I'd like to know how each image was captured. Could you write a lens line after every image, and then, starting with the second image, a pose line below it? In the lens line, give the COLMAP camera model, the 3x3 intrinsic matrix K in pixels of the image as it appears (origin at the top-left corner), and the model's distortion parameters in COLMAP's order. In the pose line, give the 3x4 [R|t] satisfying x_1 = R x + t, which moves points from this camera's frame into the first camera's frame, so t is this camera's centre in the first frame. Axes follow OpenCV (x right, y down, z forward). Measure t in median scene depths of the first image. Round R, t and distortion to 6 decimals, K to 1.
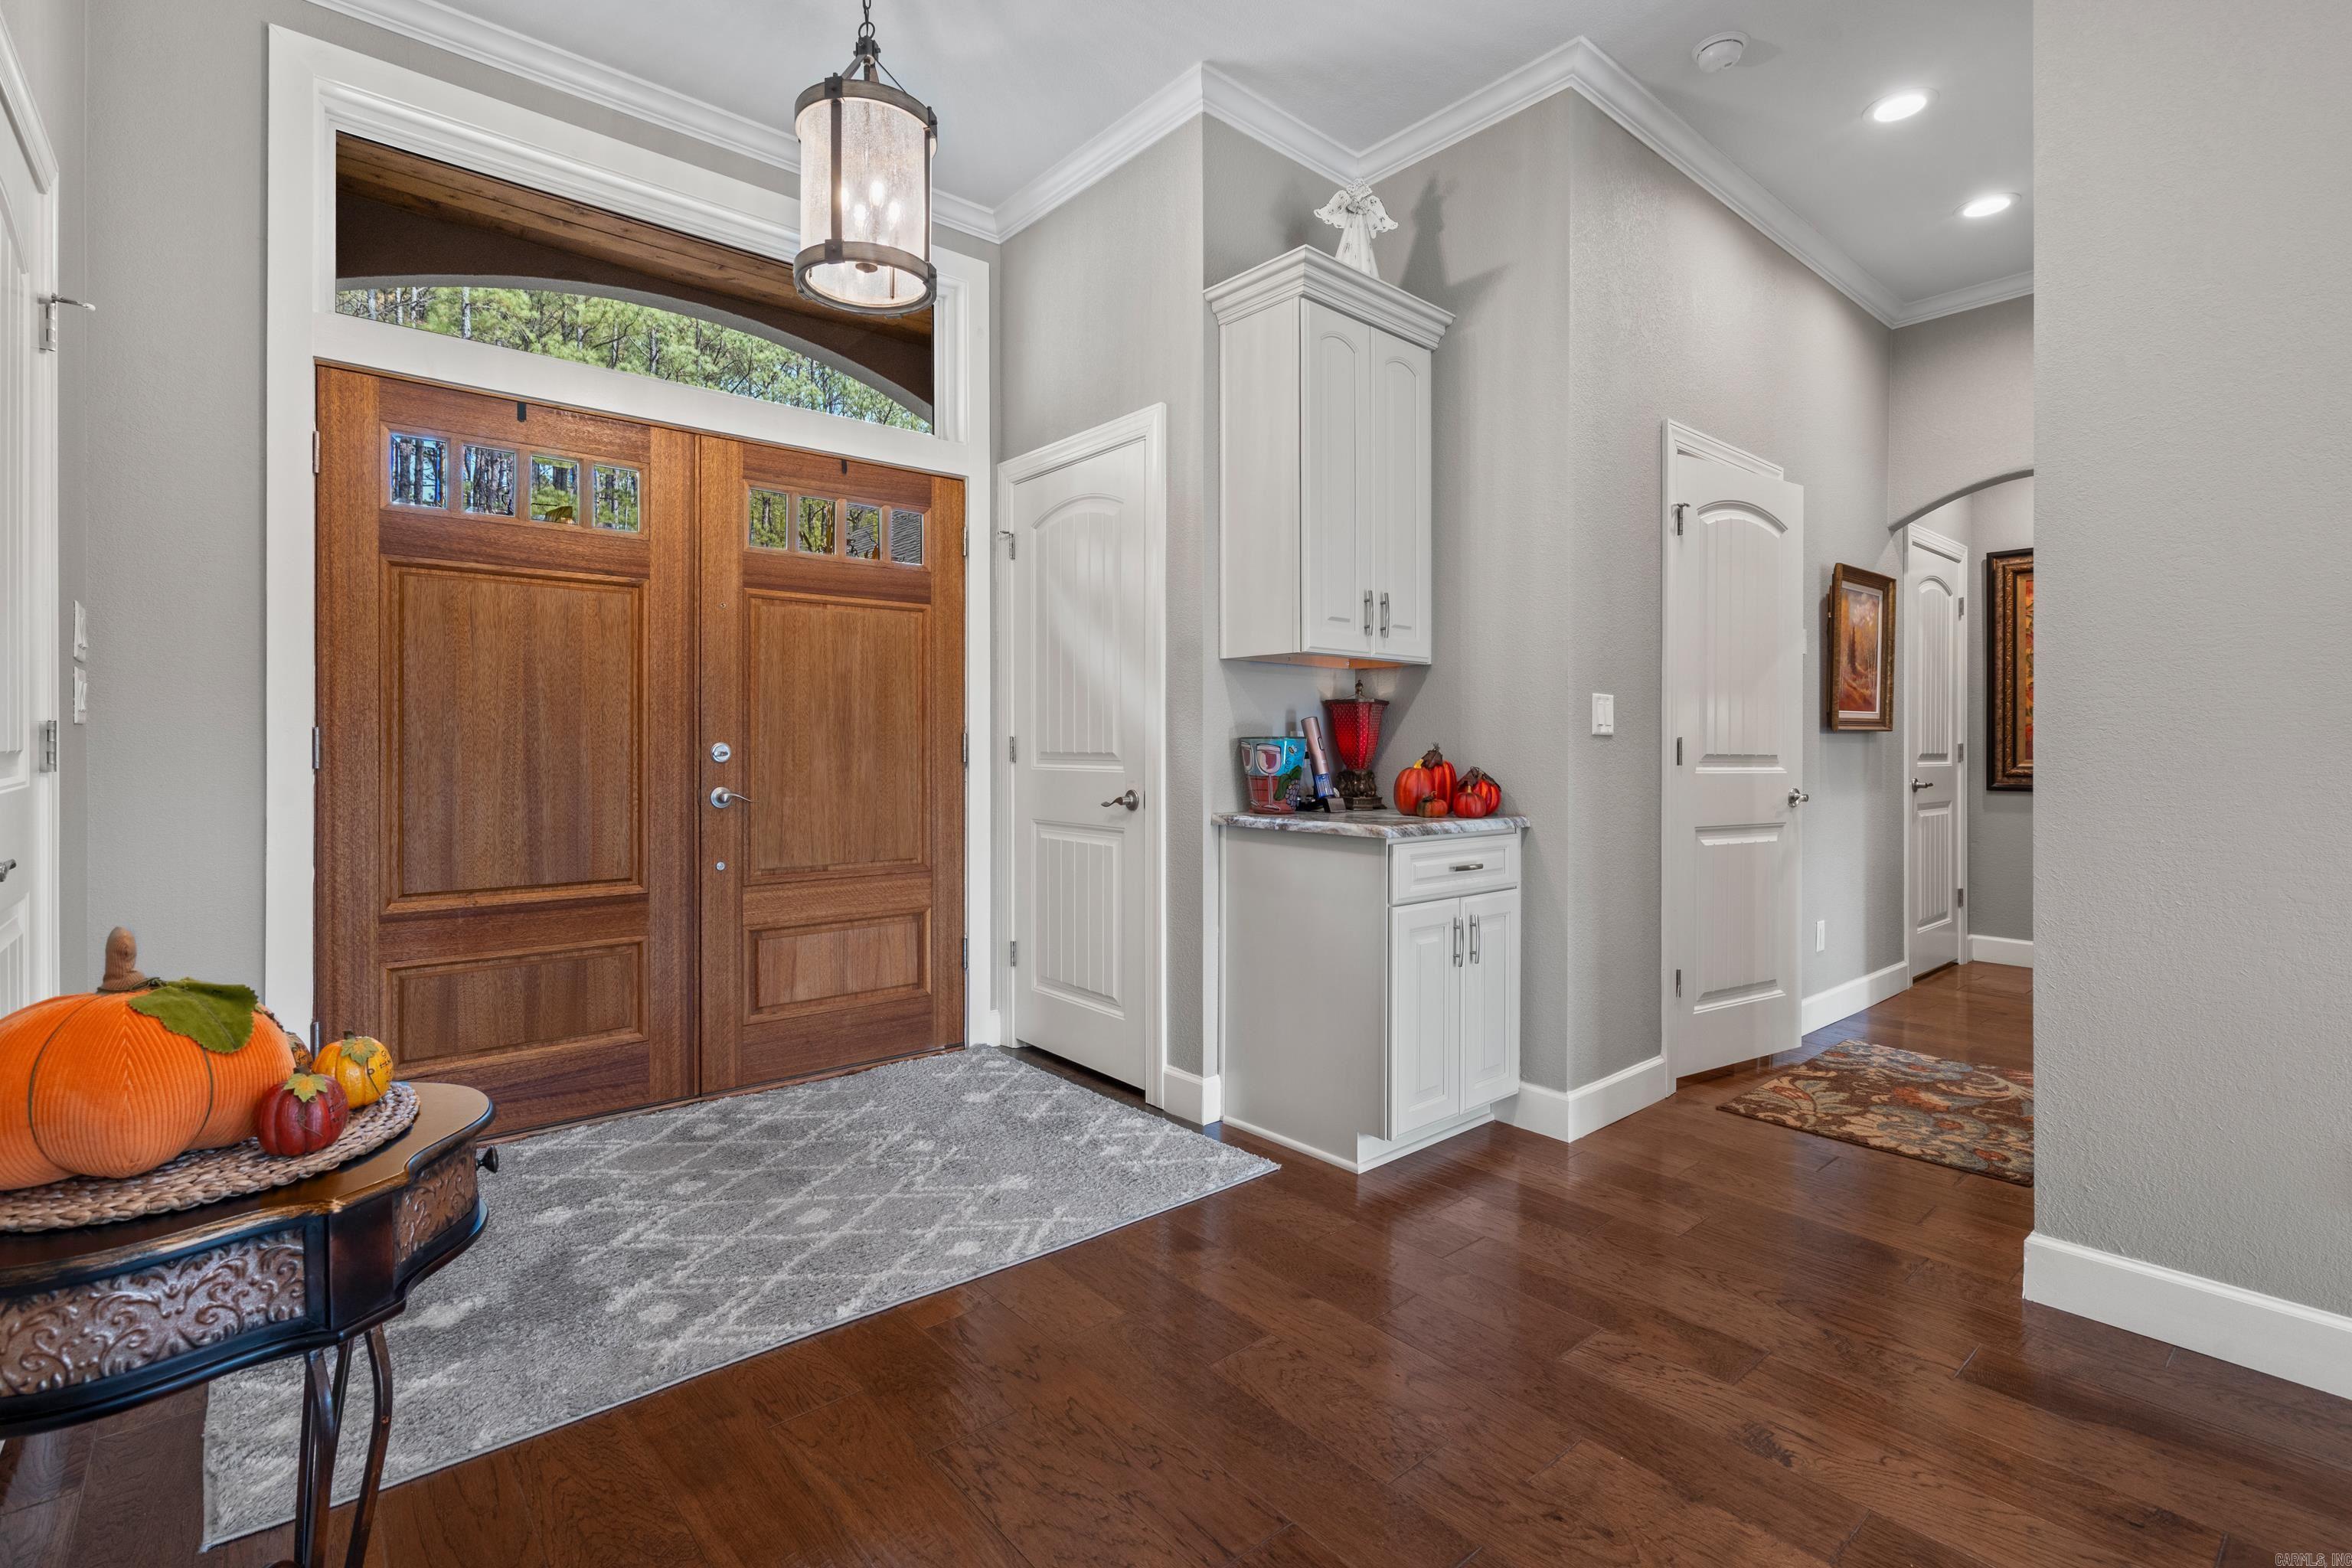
lens RADIAL K [[1075.6, 0, 1145.3], [0, 1075.6, 743.5], [0, 0, 1]] dist [0.001373, 0.000118]
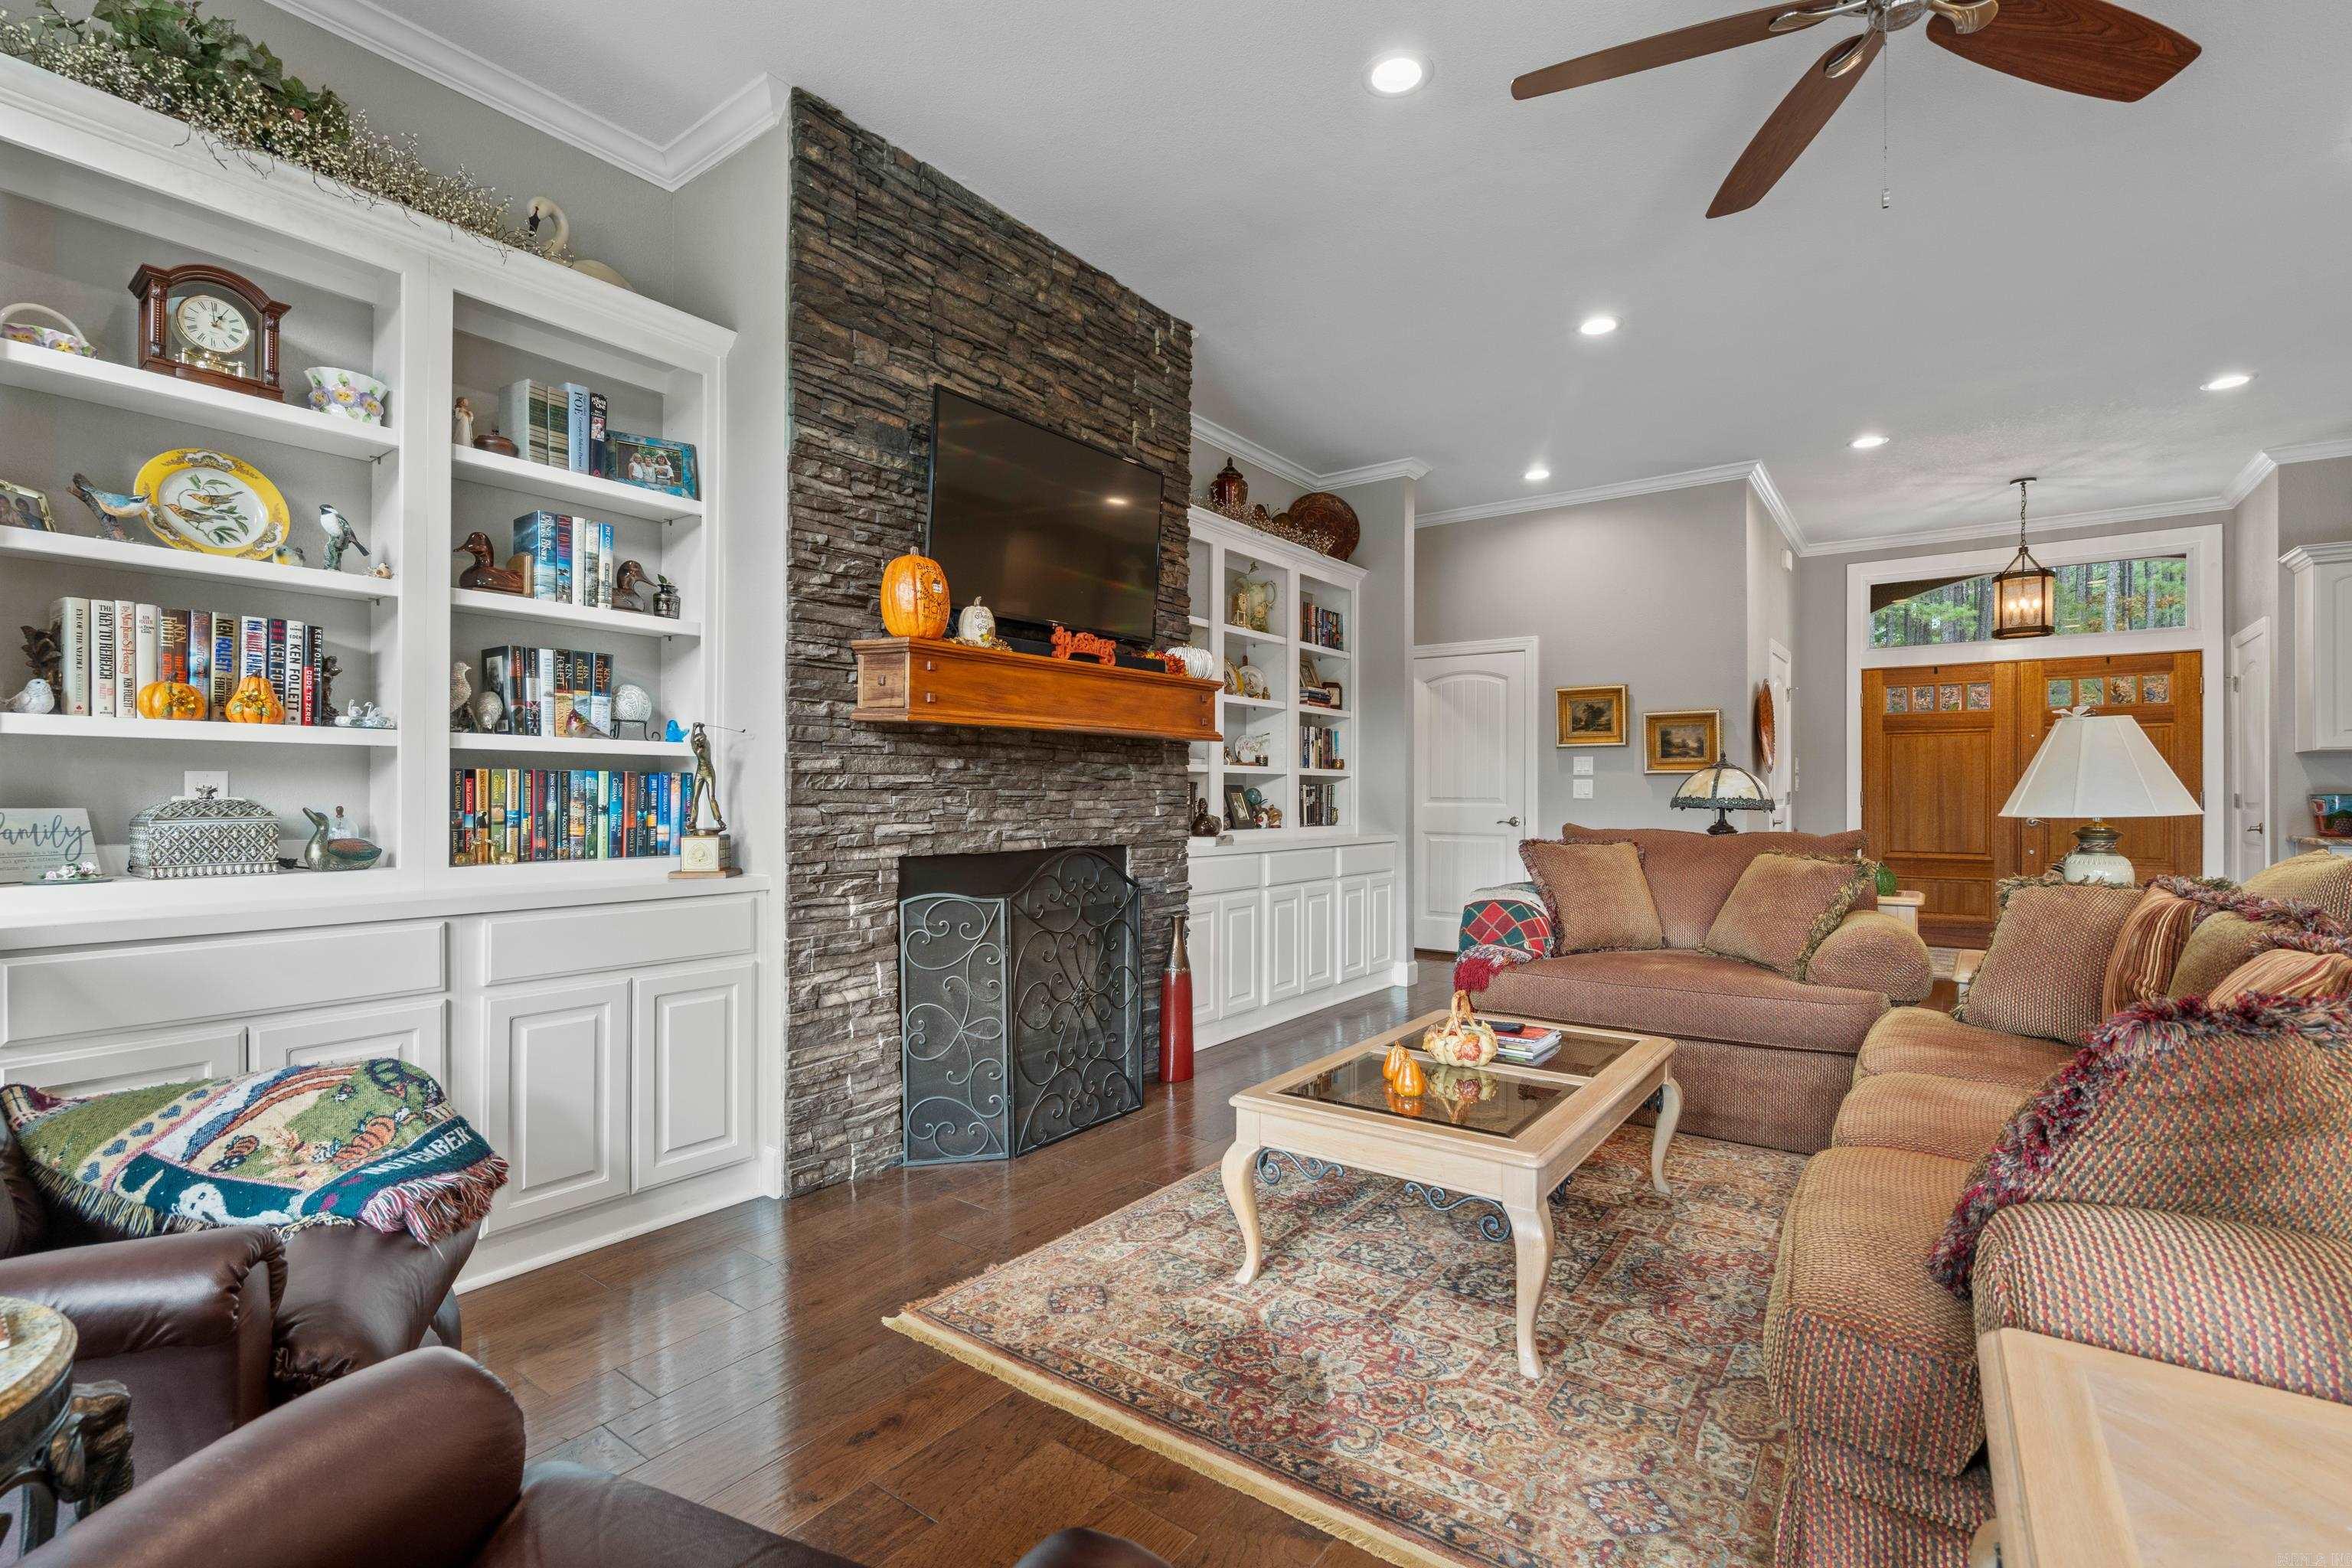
lens RADIAL K [[1075.6, 0, 1172.0], [0, 1075.6, 790.3], [0, 0, 1]] dist [0.001373, 0.000118]
pose [[0.236546, -0.005391, -0.971605, 1.433830], [-0.001504, 0.999981, -0.005915, 0.000791], [0.971619, 0.002860, 0.236533, -1.339481]]
